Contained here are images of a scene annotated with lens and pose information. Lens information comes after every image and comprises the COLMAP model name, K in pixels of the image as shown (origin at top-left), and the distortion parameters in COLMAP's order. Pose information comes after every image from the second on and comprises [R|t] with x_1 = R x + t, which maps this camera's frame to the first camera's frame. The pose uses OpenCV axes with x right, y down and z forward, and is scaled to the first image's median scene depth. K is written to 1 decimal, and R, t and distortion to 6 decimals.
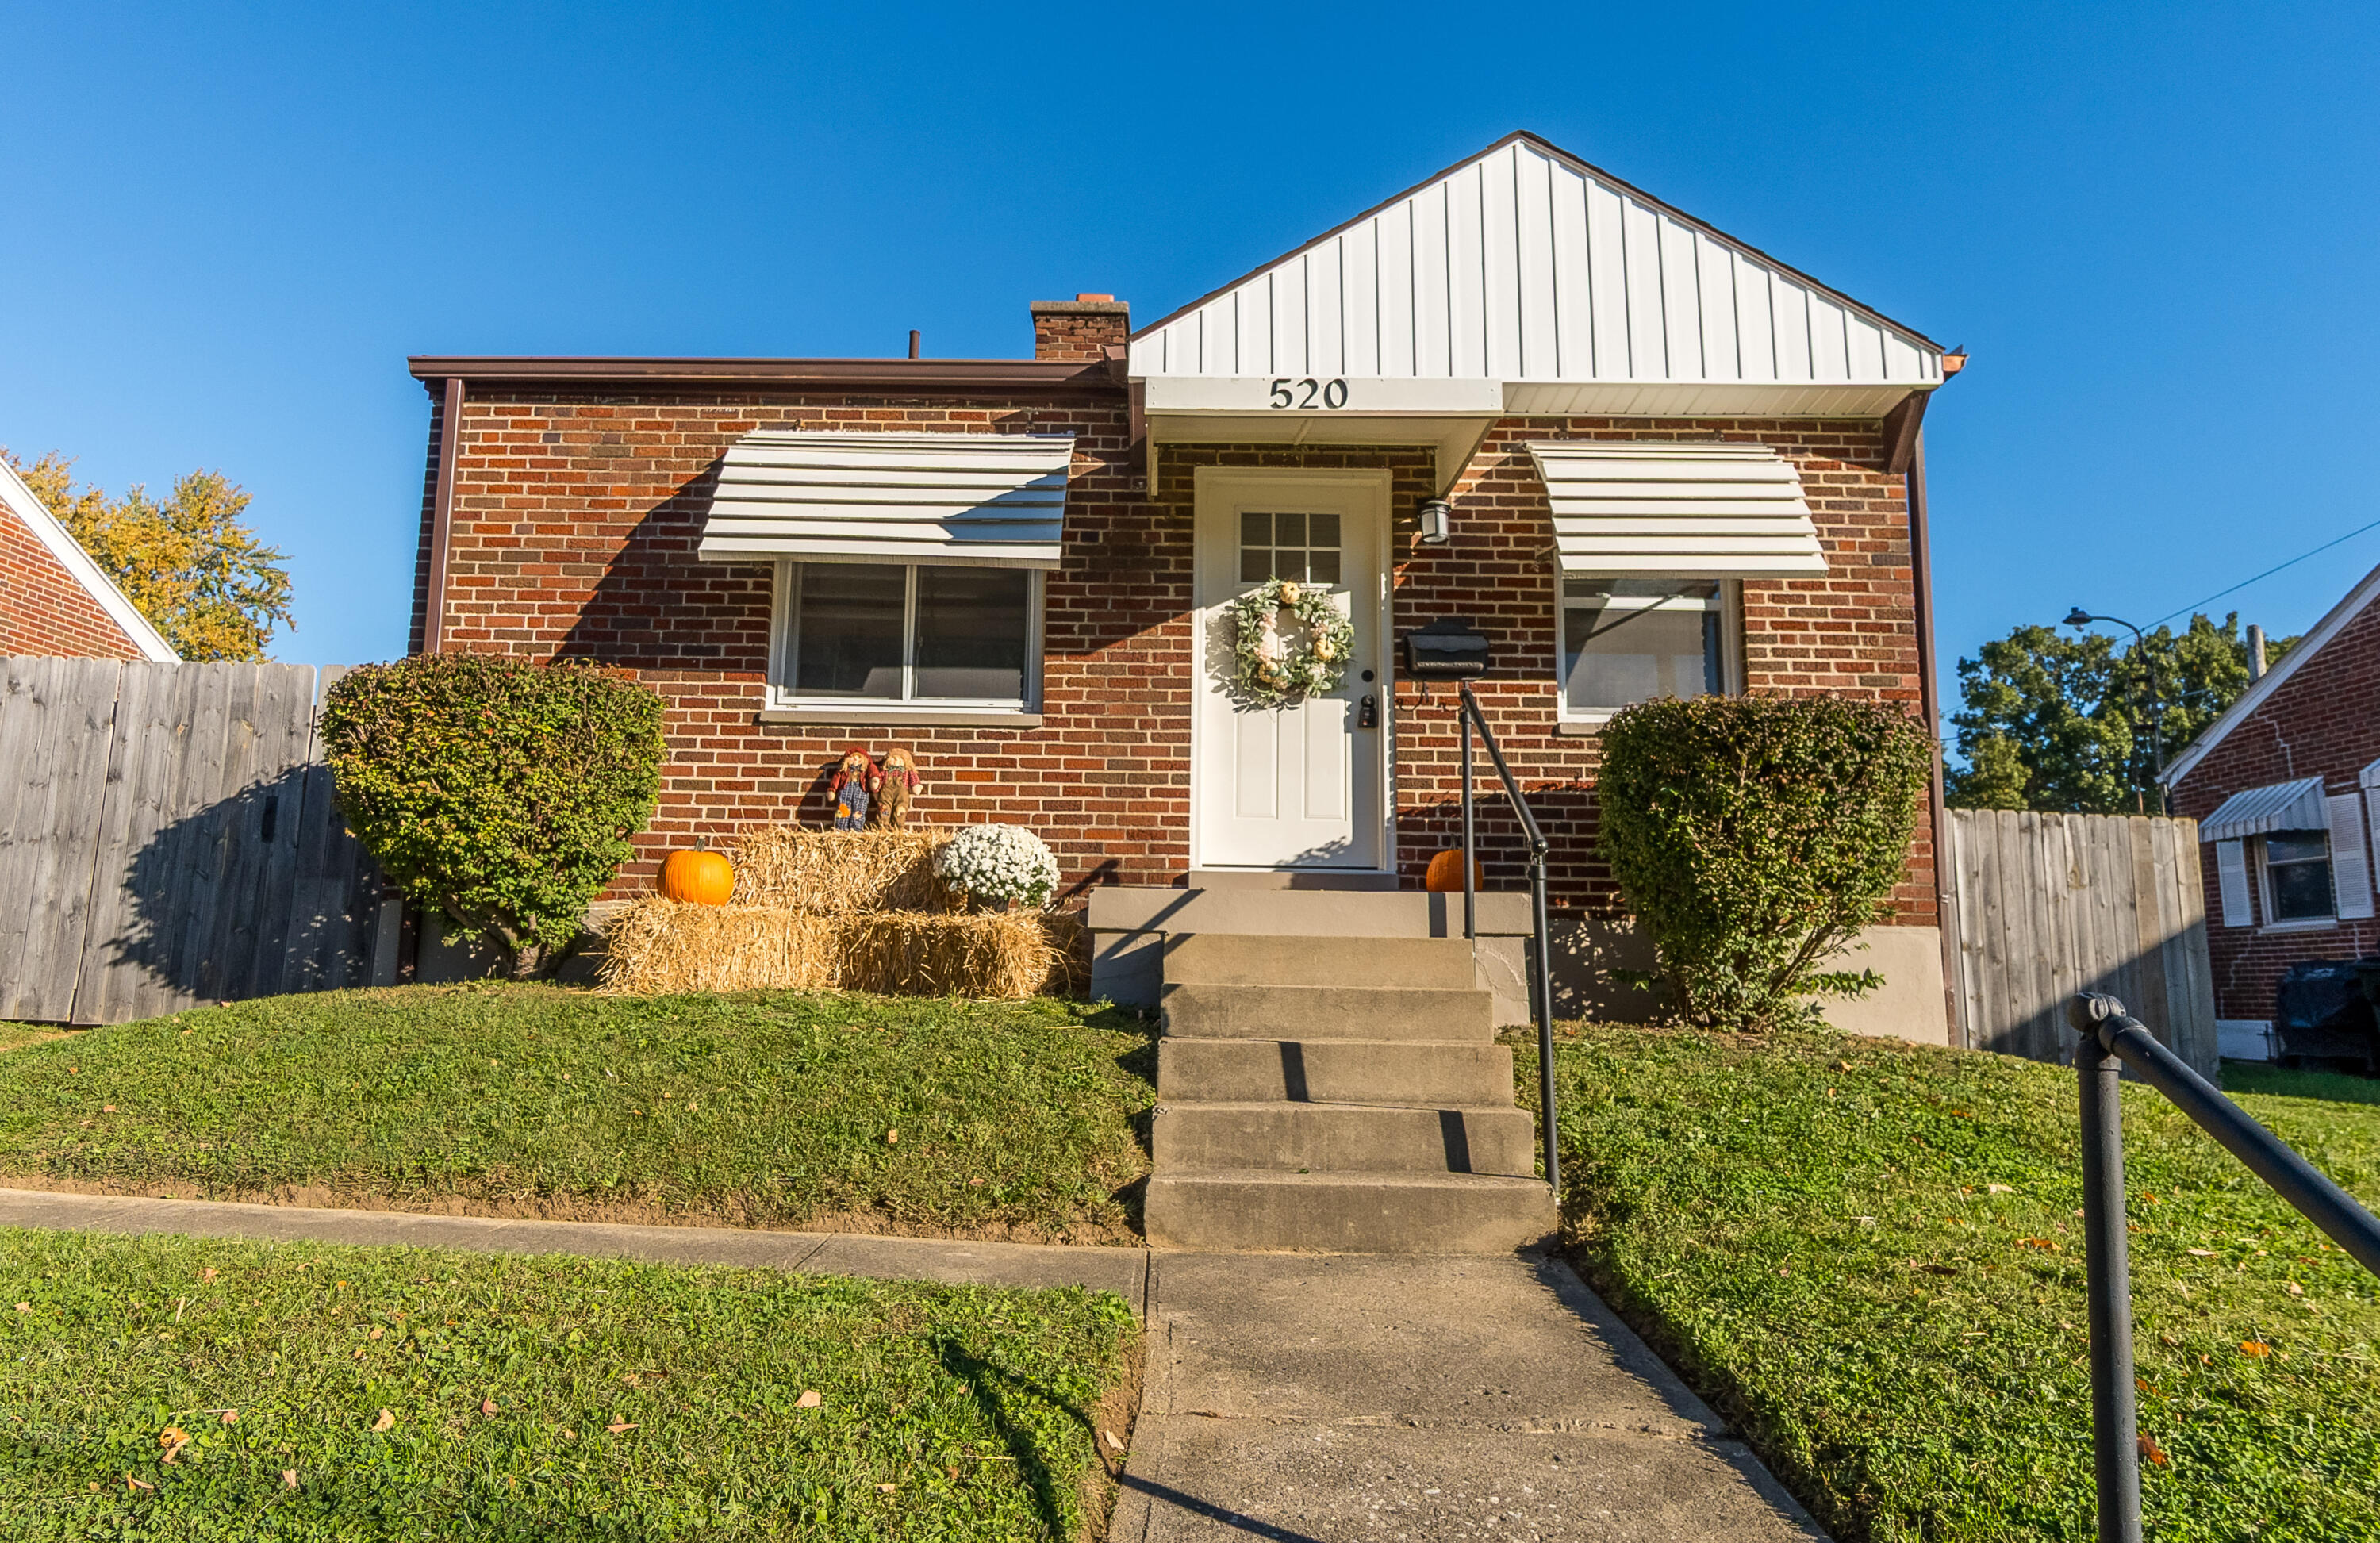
lens RADIAL K [[1386.7, 0, 1165.8], [0, 1386.7, 769.8], [0, 0, 1]] dist [0.006832, -0.000605]
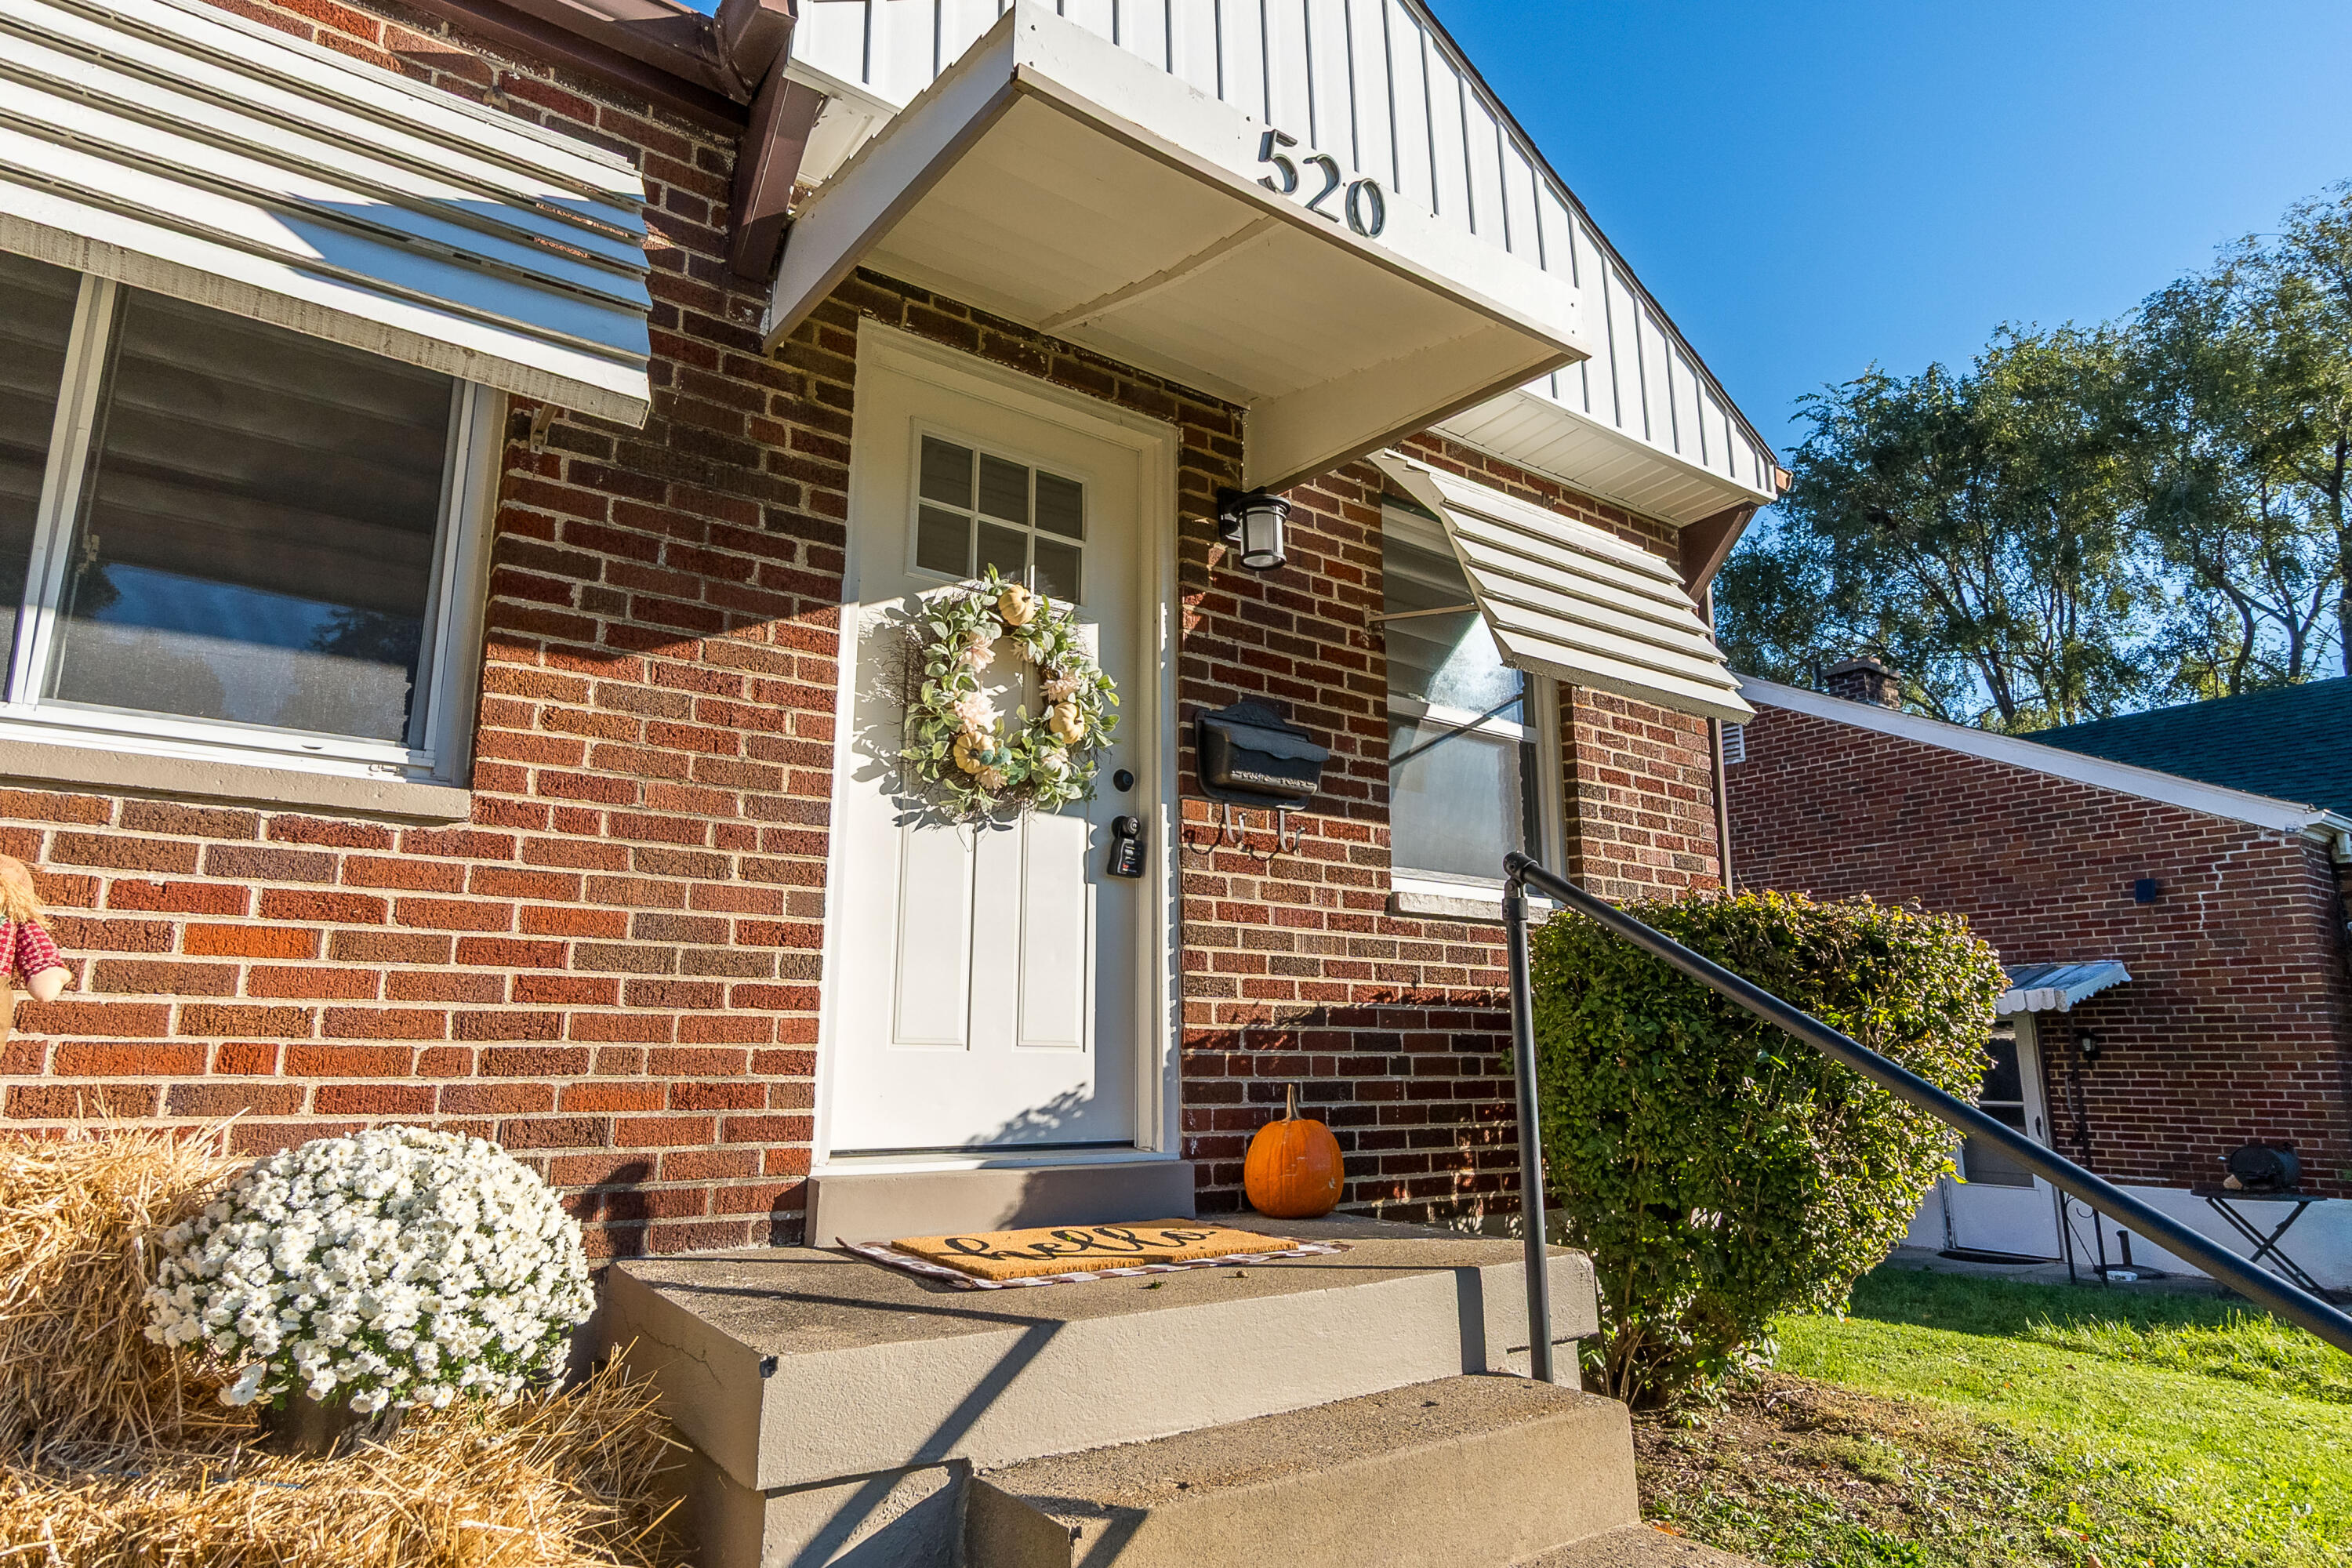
lens RADIAL K [[1319.5, 0, 1156.7], [0, 1319.5, 782.5], [0, 0, 1]] dist [0.002738, -0.001947]
pose [[0.806408, 0.109385, 0.581156, -0.150785], [-0.086150, 0.993990, -0.067548, -0.033466], [-0.585051, 0.004404, 0.810984, 0.579615]]
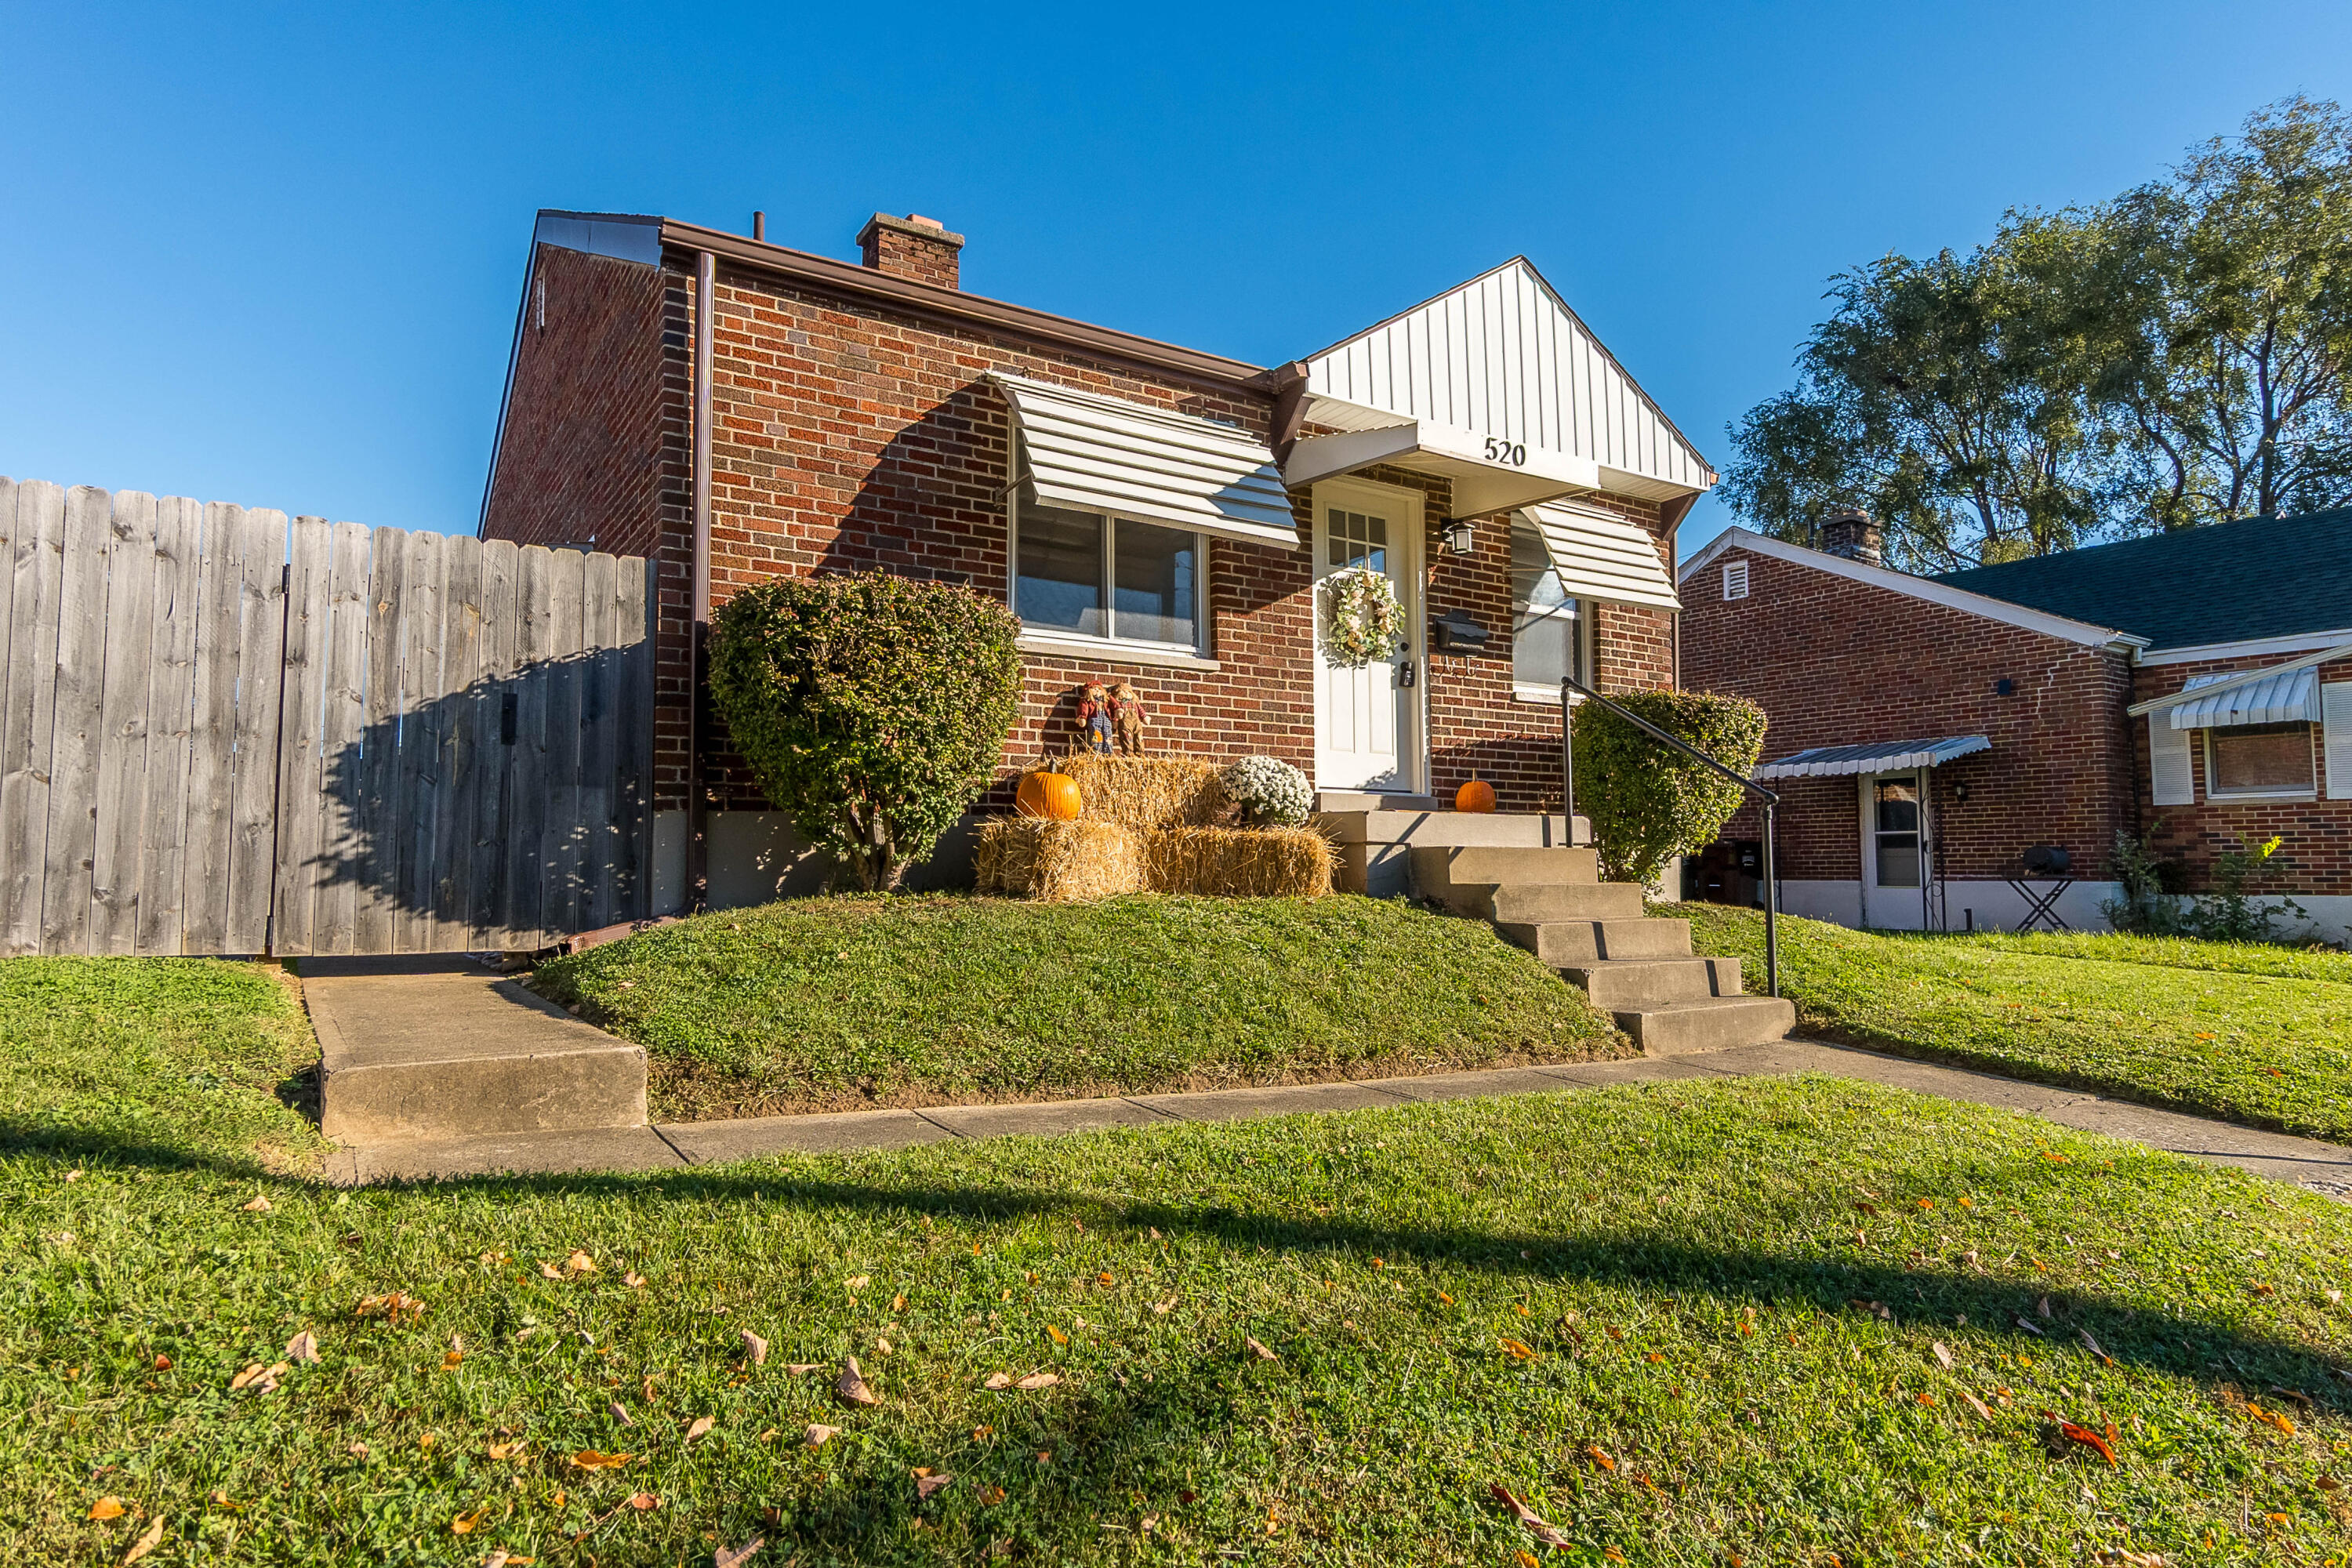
lens RADIAL K [[1319.5, 0, 1162.5], [0, 1319.5, 775.7], [0, 0, 1]] dist [0.002738, -0.001947]
pose [[0.832268, 0.020330, 0.554001, -0.763656], [-0.073829, 0.994490, 0.074419, -0.022374], [-0.549436, -0.102838, 0.829183, 0.064495]]
